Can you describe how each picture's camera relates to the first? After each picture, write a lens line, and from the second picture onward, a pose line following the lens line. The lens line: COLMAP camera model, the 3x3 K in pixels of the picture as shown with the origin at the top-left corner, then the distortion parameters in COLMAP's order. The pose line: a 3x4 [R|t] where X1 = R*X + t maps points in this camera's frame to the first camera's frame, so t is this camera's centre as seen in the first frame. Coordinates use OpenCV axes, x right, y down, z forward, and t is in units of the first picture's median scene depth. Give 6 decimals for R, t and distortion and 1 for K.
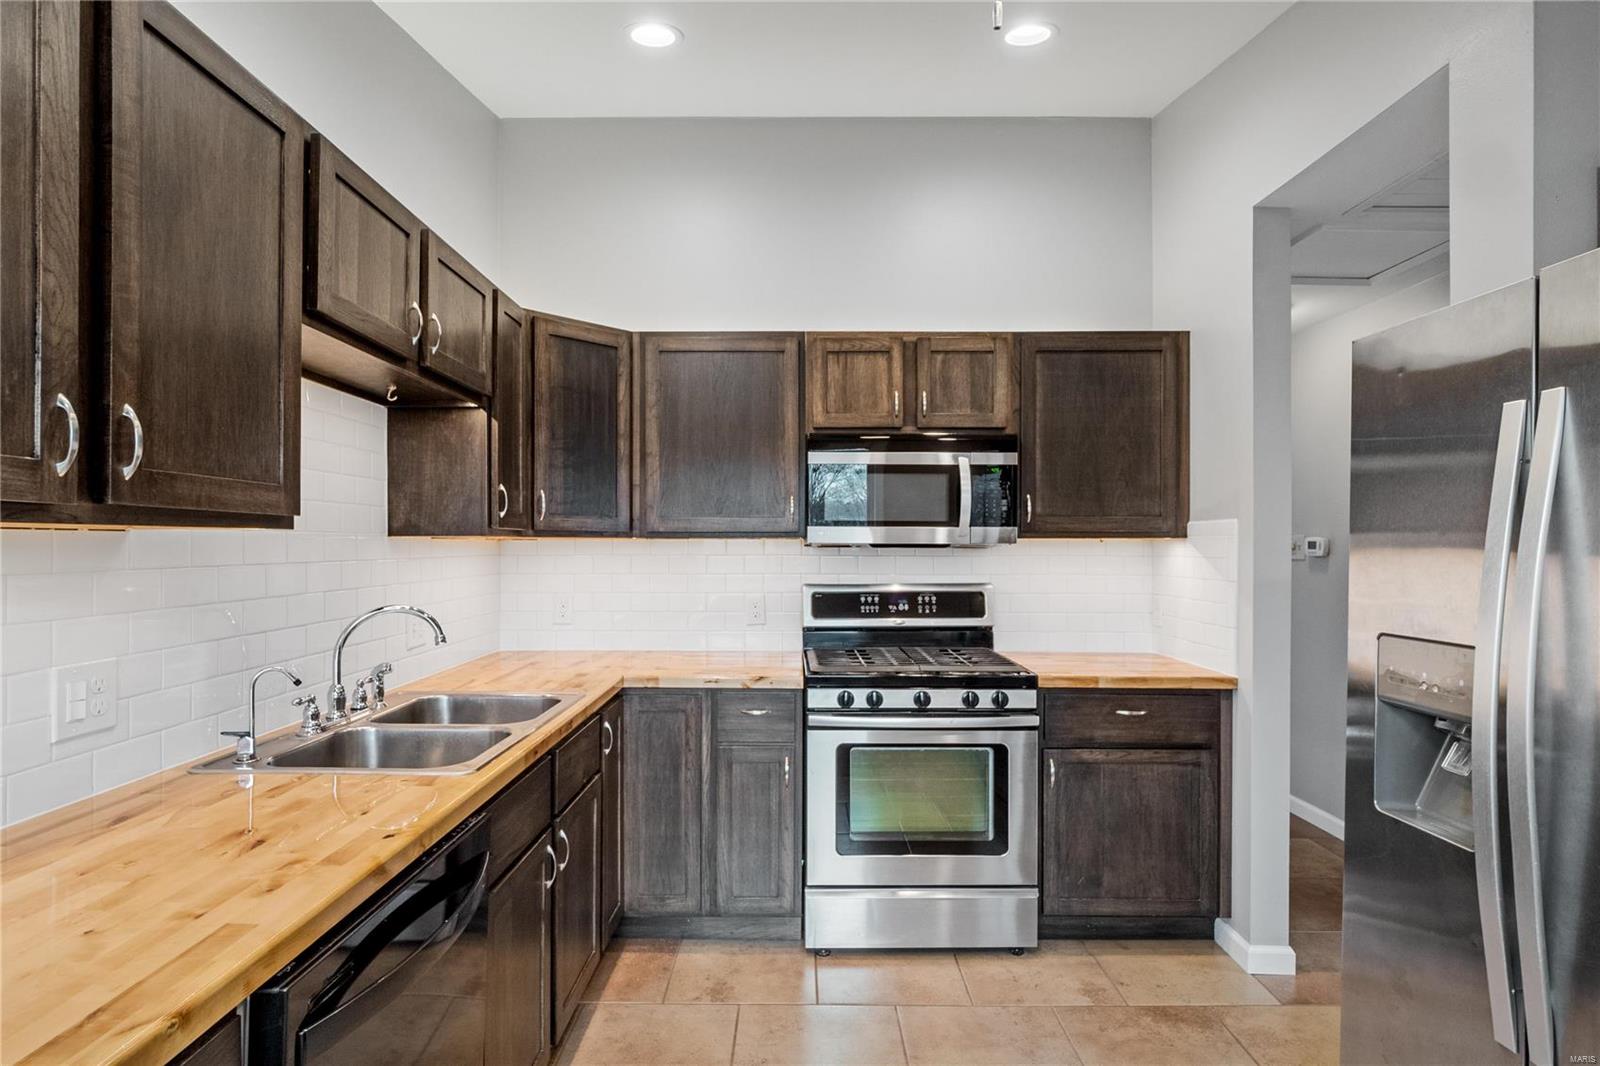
lens RADIAL K [[818.8, 0, 795.9], [0, 818.8, 540.7], [0, 0, 1]] dist [0.002408, -0.006009]
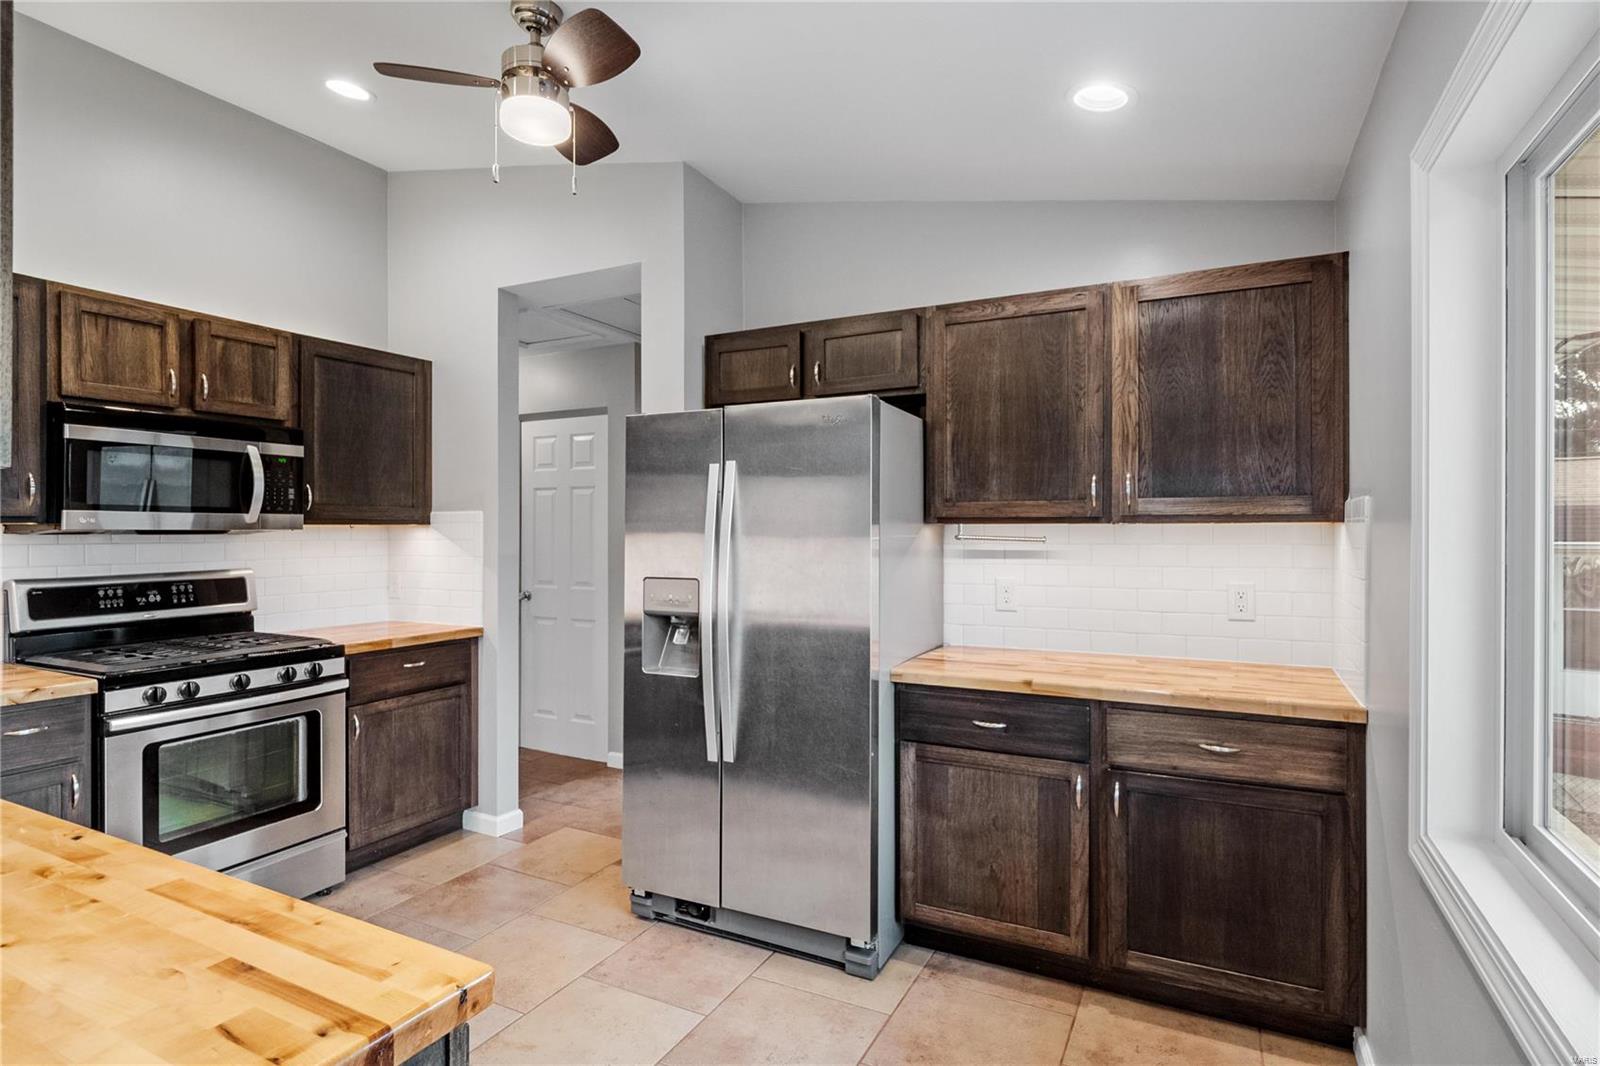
lens RADIAL K [[814.7, 0, 795.9], [0, 814.7, 529.2], [0, 0, 1]] dist [-0.001589, -0.002229]
pose [[0.453724, -0.002874, 0.891138, -0.427640], [-0.001254, 0.999992, 0.003864, -0.002196], [-0.891141, -0.002871, 0.453717, -0.079934]]
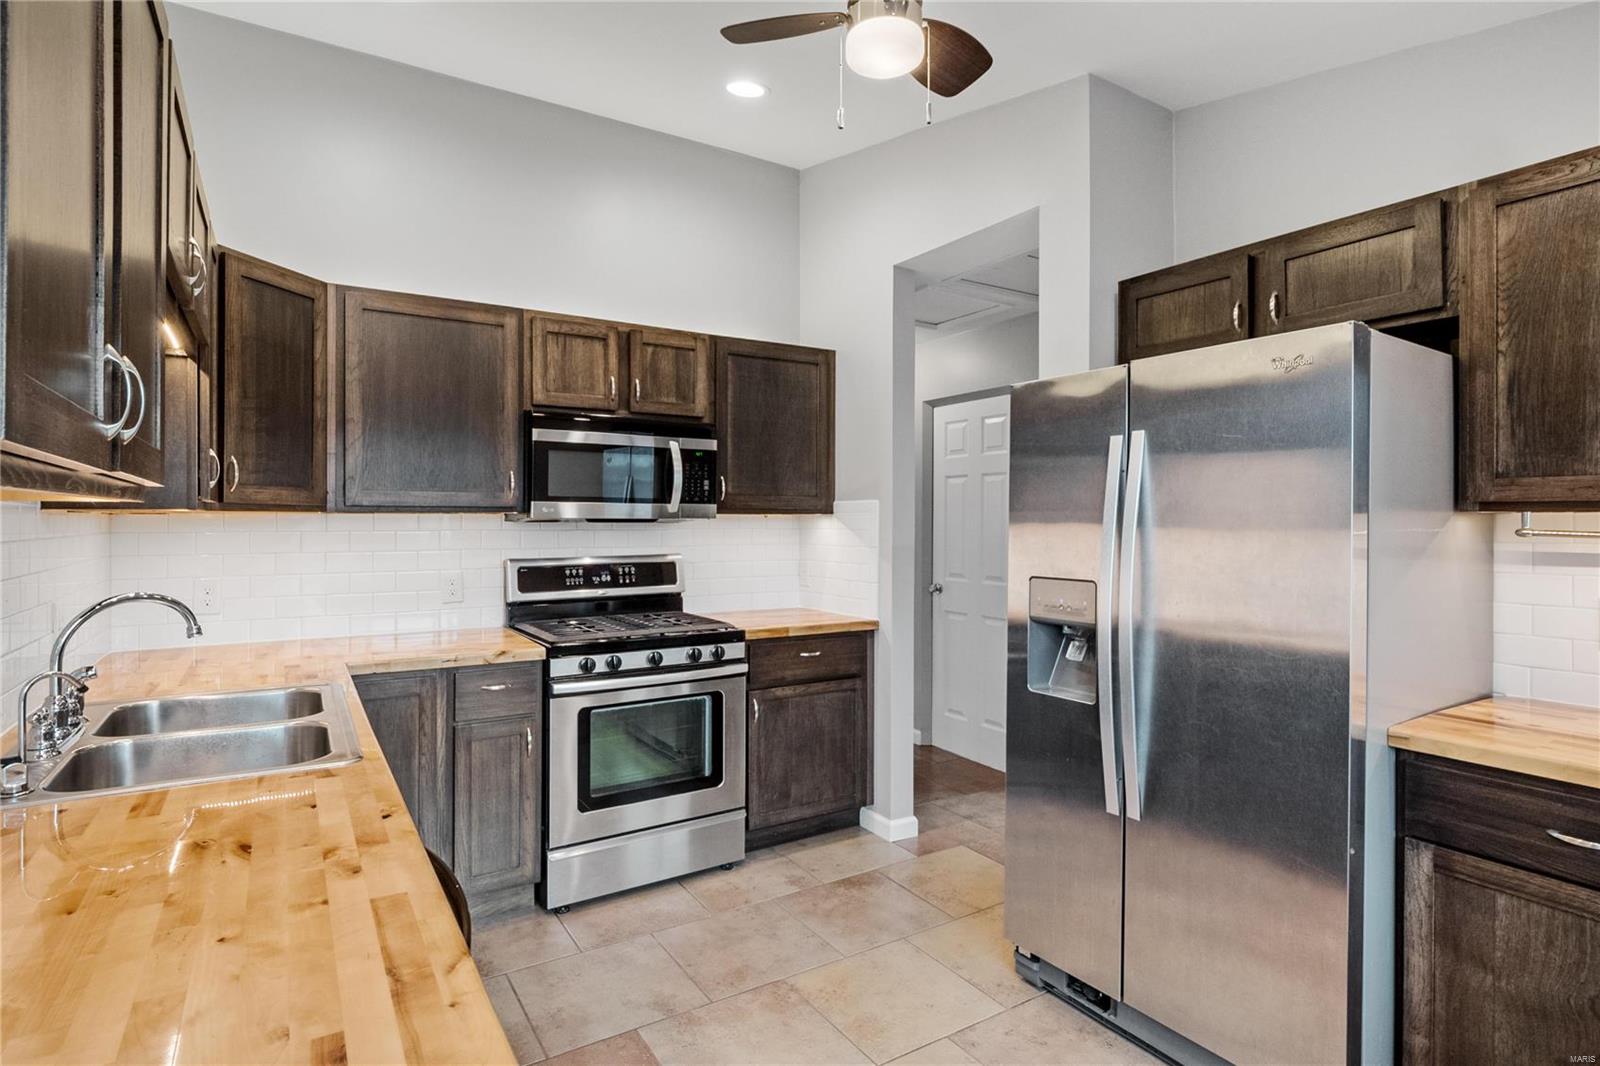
lens RADIAL K [[820.2, 0, 800.6], [0, 820.2, 519.3], [0, 0, 1]] dist [0.002165, -0.006104]
pose [[0.844091, -0.000464, 0.536200, -0.269345], [-0.002115, 0.999989, 0.004195, -0.000592], [-0.536196, -0.004675, 0.844081, -0.043601]]
